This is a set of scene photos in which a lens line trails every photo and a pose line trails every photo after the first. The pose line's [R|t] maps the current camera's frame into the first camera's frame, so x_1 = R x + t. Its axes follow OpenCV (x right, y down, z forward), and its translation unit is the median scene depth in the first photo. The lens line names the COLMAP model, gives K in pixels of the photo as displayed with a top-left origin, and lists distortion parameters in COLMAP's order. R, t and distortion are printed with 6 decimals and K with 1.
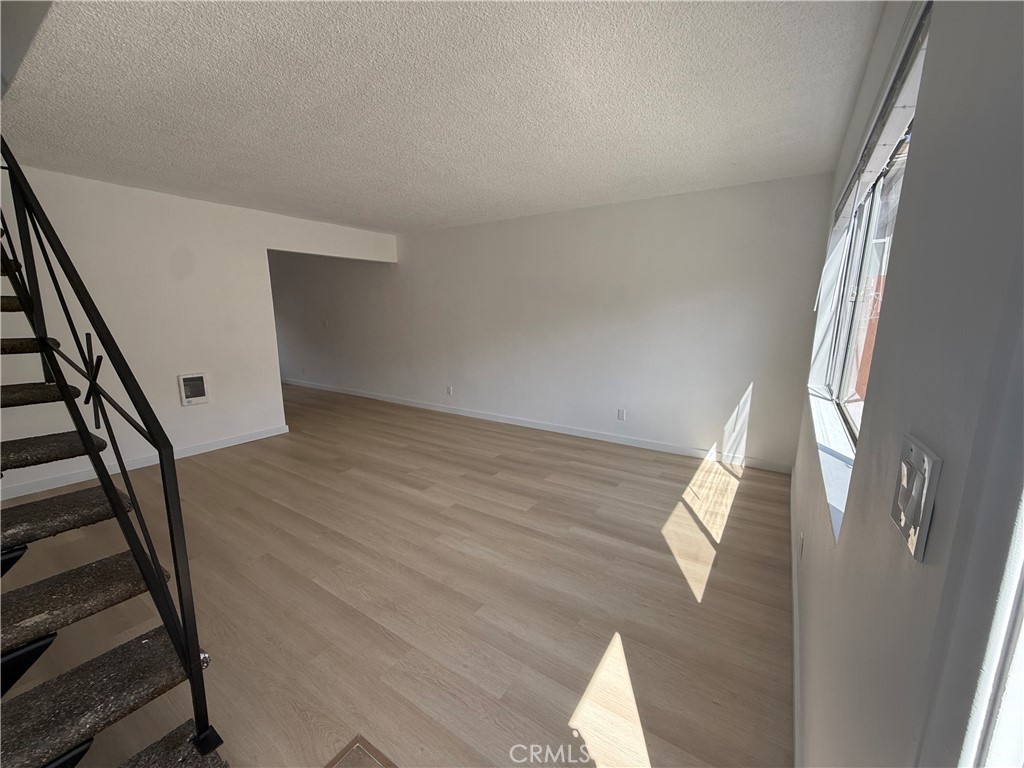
lens RADIAL K [[408.7, 0, 512.0], [0, 408.7, 384.0], [0, 0, 1]] dist [0.000410, -0.000065]
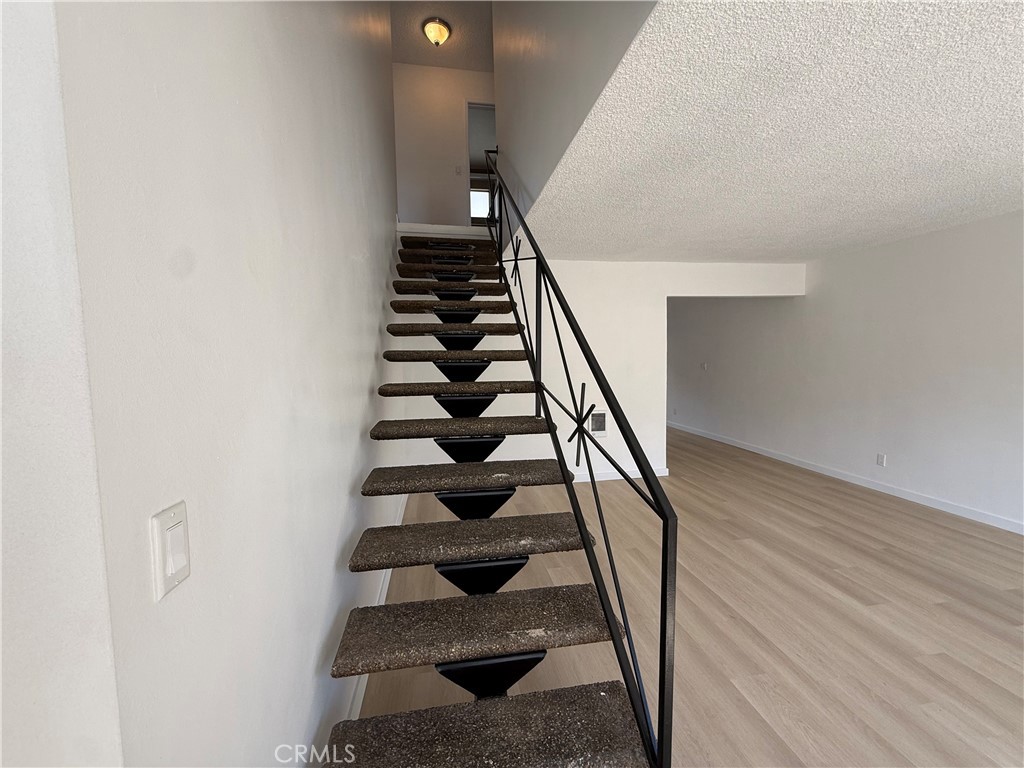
lens RADIAL K [[408.7, 0, 512.0], [0, 408.7, 384.0], [0, 0, 1]] dist [0.000410, -0.000065]
pose [[0.689706, 0.038000, -0.723091, -0.134119], [-0.107801, 0.992882, -0.050646, -0.016314], [0.716020, 0.112880, 0.688893, 0.026816]]
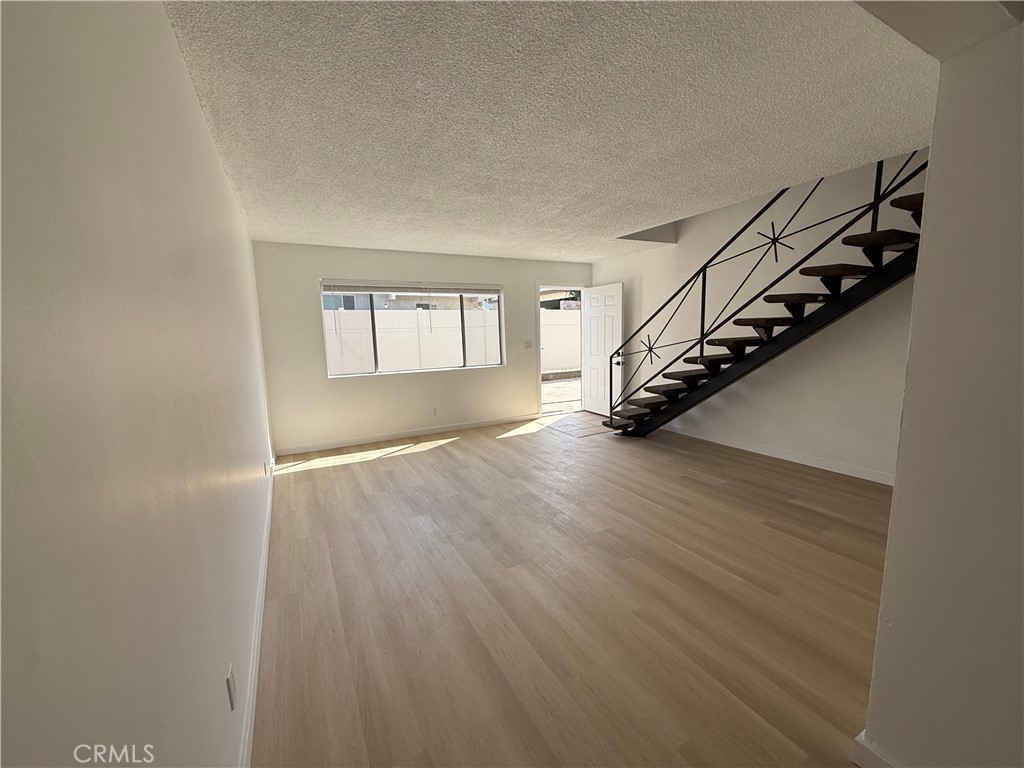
lens RADIAL K [[408.7, 0, 512.0], [0, 408.7, 384.0], [0, 0, 1]] dist [0.000410, -0.000065]
pose [[-0.888246, -0.037664, 0.457821, -0.619387], [0.100966, 0.956255, 0.274559, -0.300307], [-0.448135, 0.290101, -0.845587, 1.724875]]
